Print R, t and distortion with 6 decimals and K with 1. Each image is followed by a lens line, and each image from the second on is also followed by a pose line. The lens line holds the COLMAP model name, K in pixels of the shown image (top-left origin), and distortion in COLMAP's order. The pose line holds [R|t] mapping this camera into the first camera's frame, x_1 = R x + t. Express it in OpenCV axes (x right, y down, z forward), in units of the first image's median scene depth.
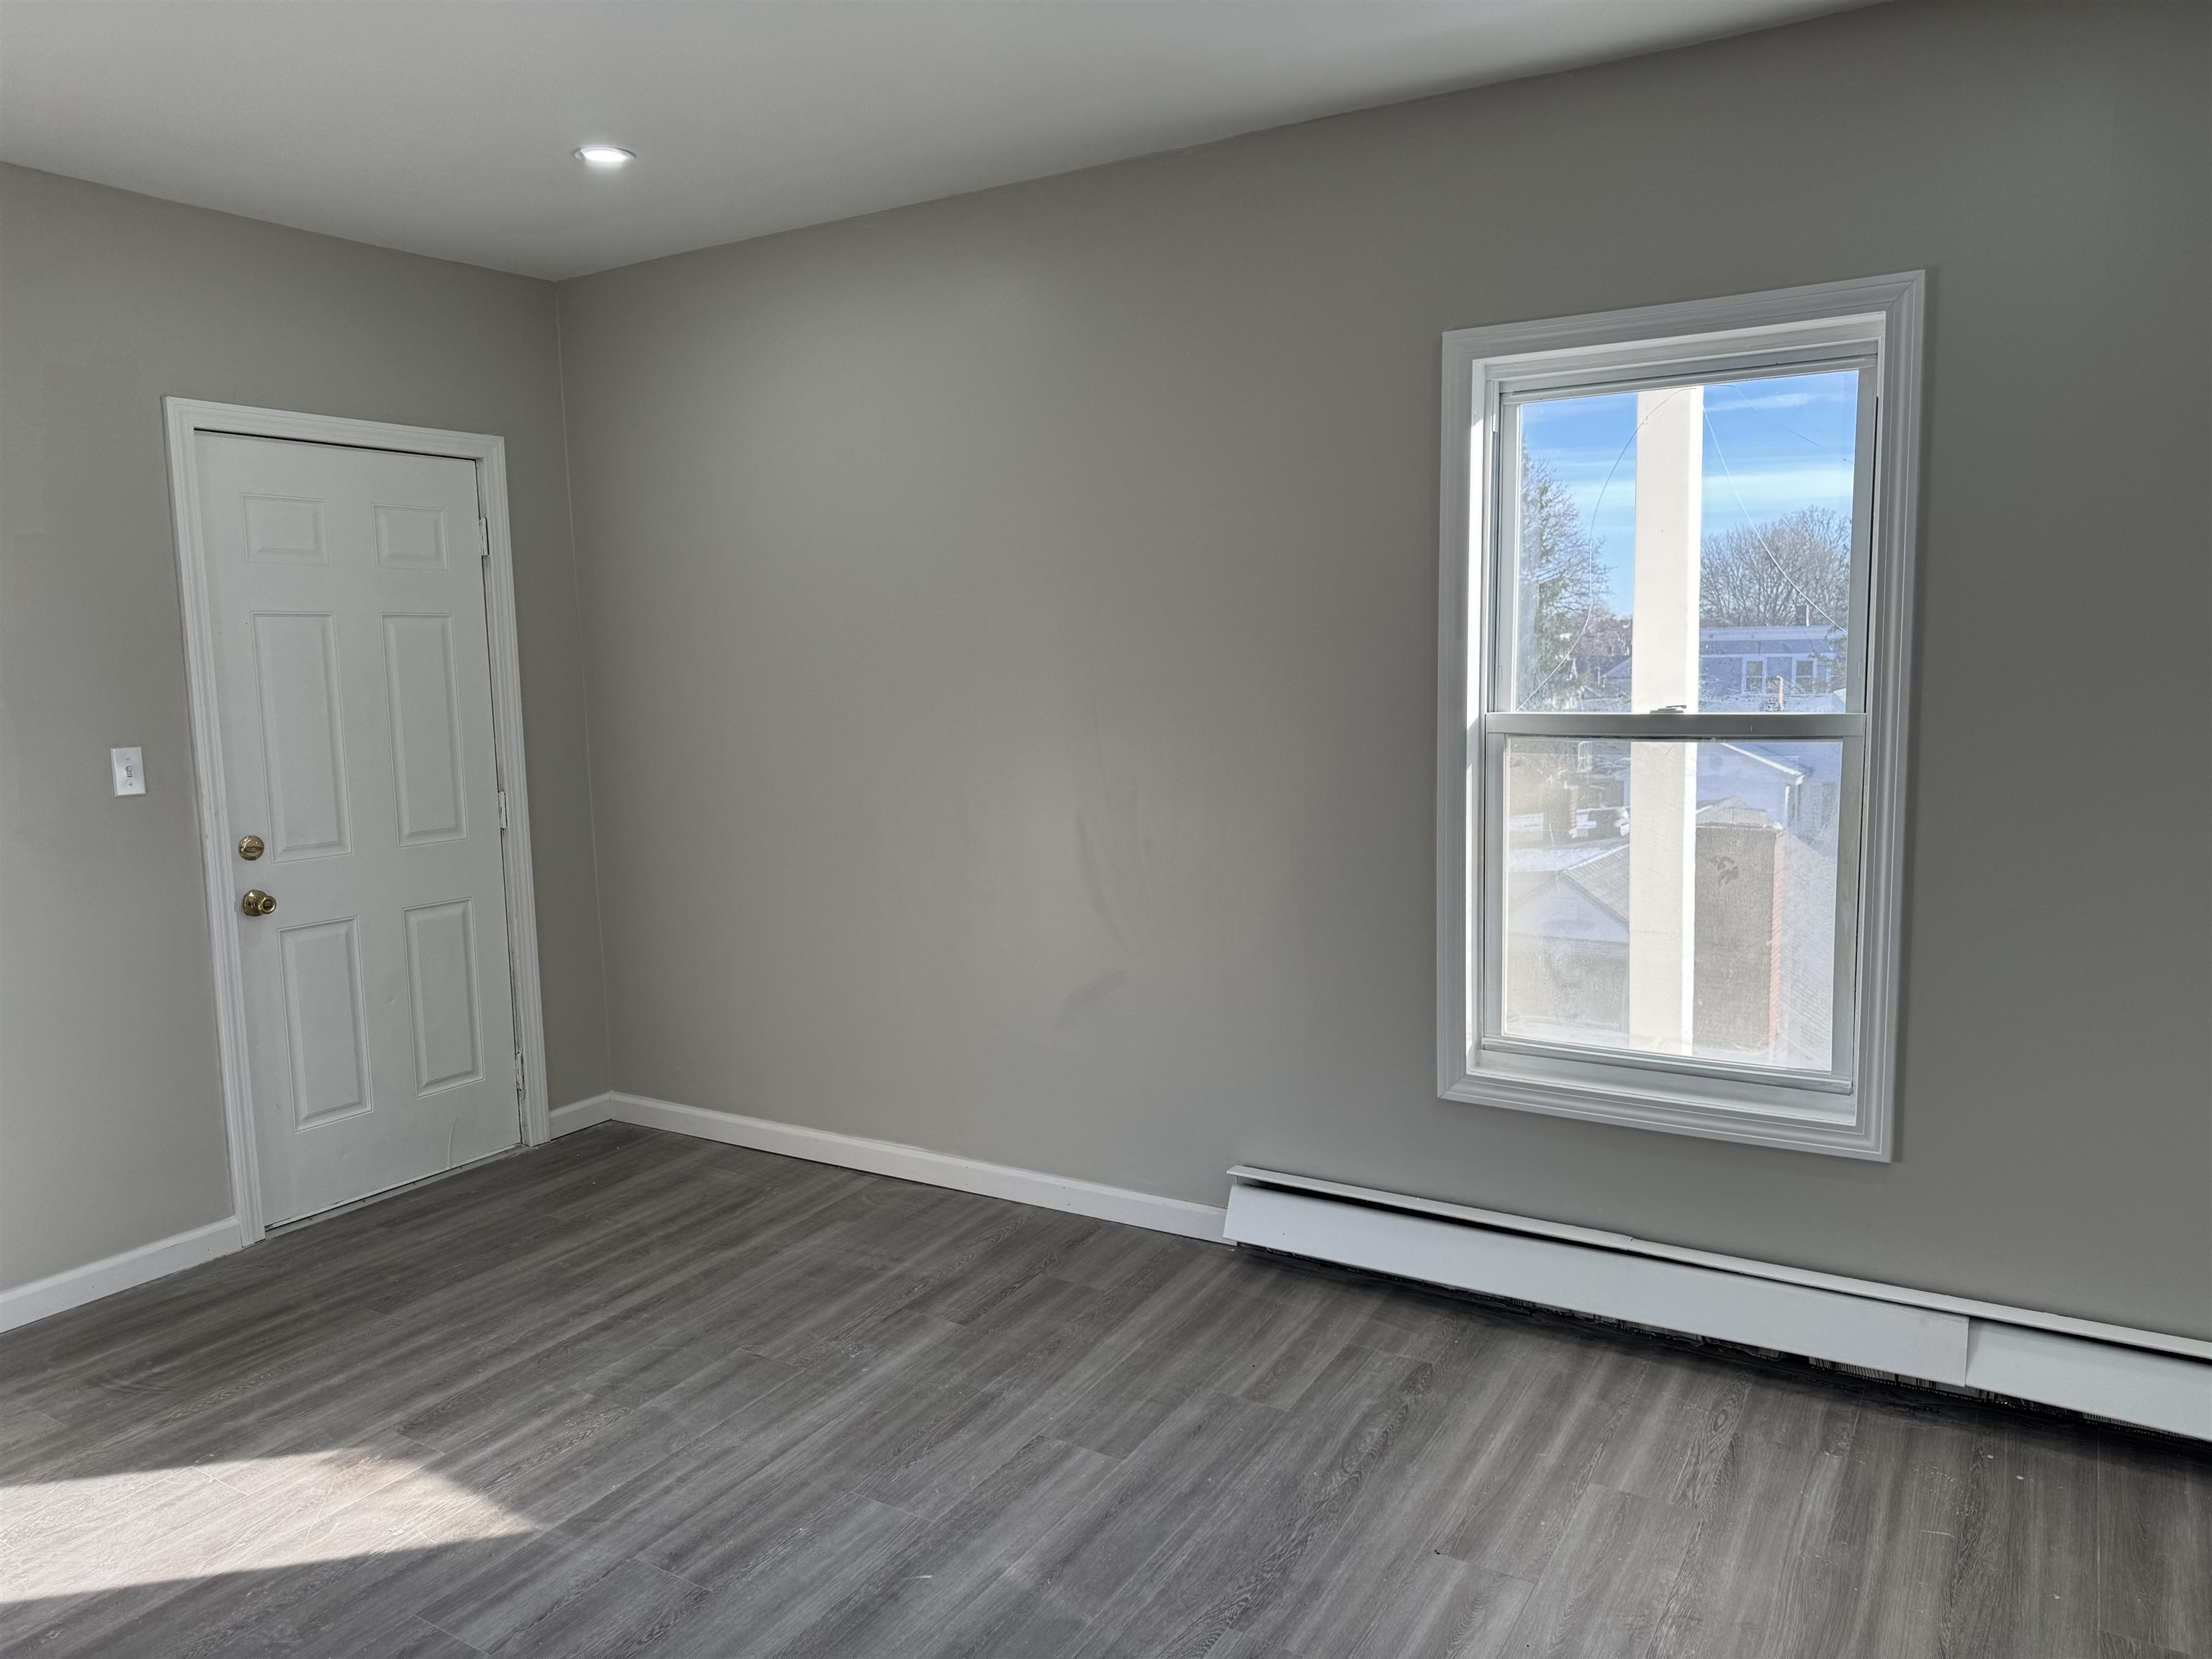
lens RADIAL K [[1569.7, 0, 1096.3], [0, 1569.7, 807.0], [0, 0, 1]] dist [0.080667, -0.064639]
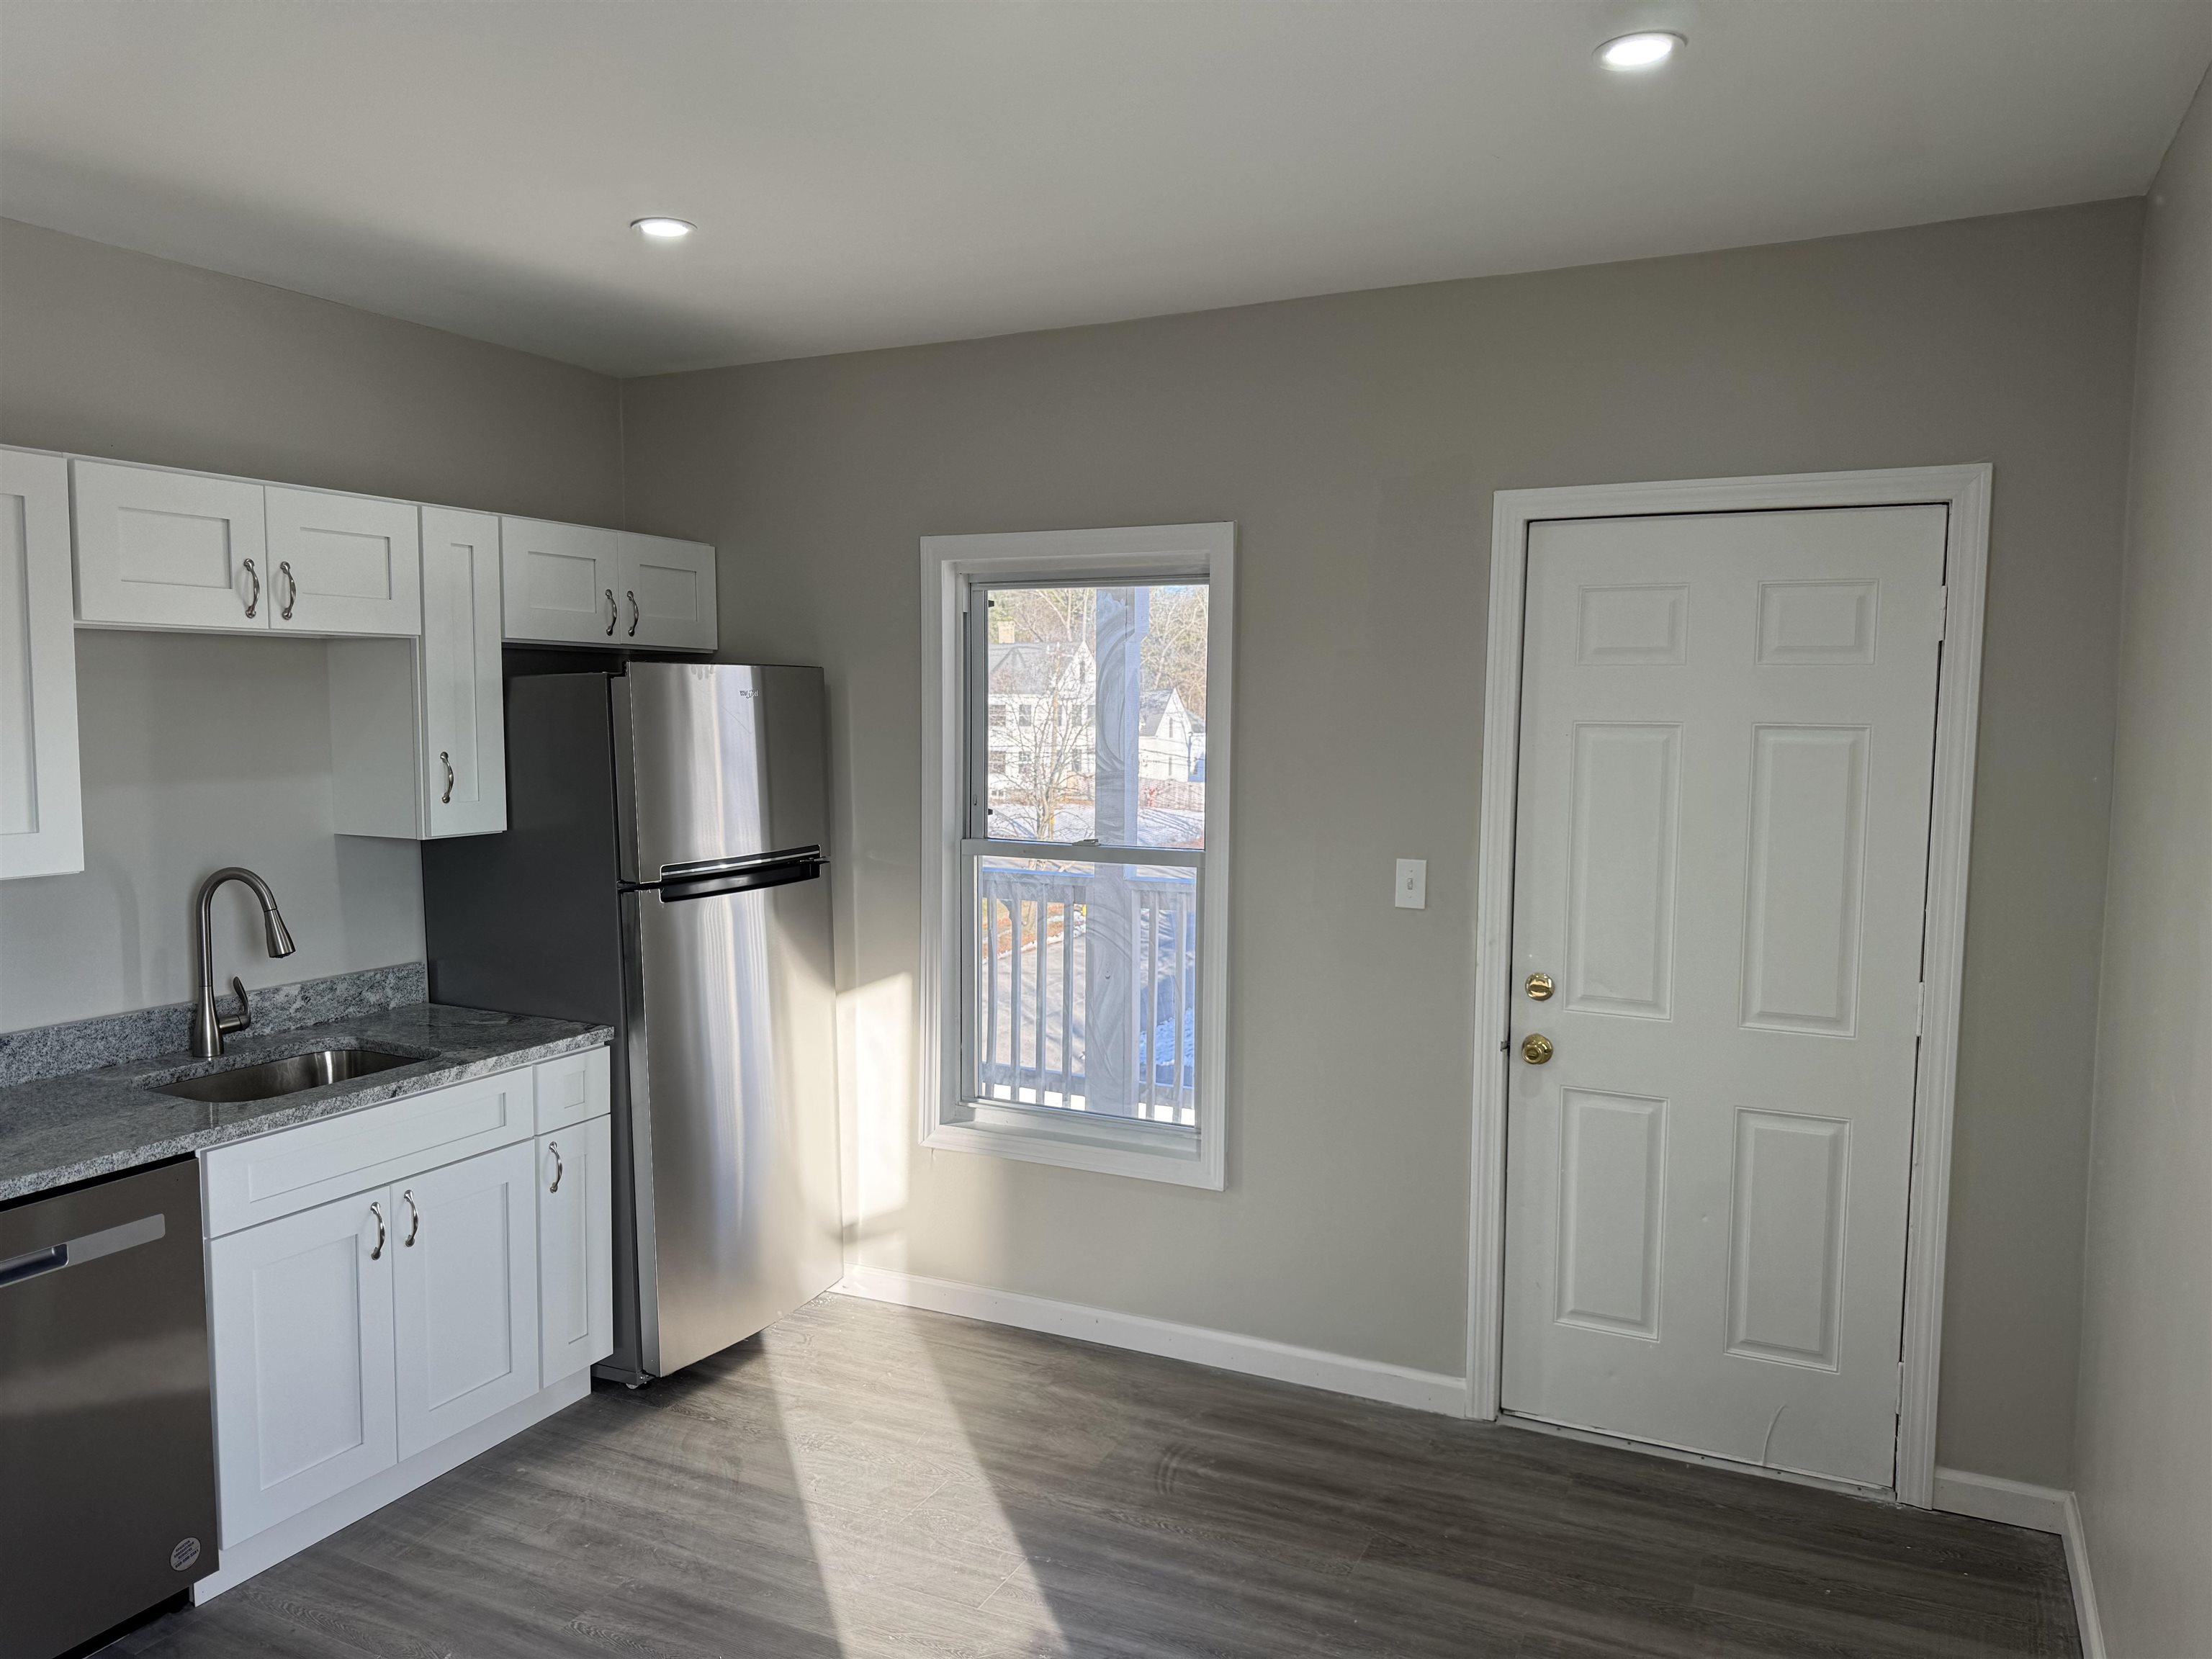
lens RADIAL K [[1569.7, 0, 1102.7], [0, 1569.7, 836.9], [0, 0, 1]] dist [0.080667, -0.064639]
pose [[0.122520, 0.102059, -0.987205, 0.301426], [-0.117839, 0.989158, 0.087637, -0.106389], [0.985445, 0.105594, 0.133218, 0.645850]]
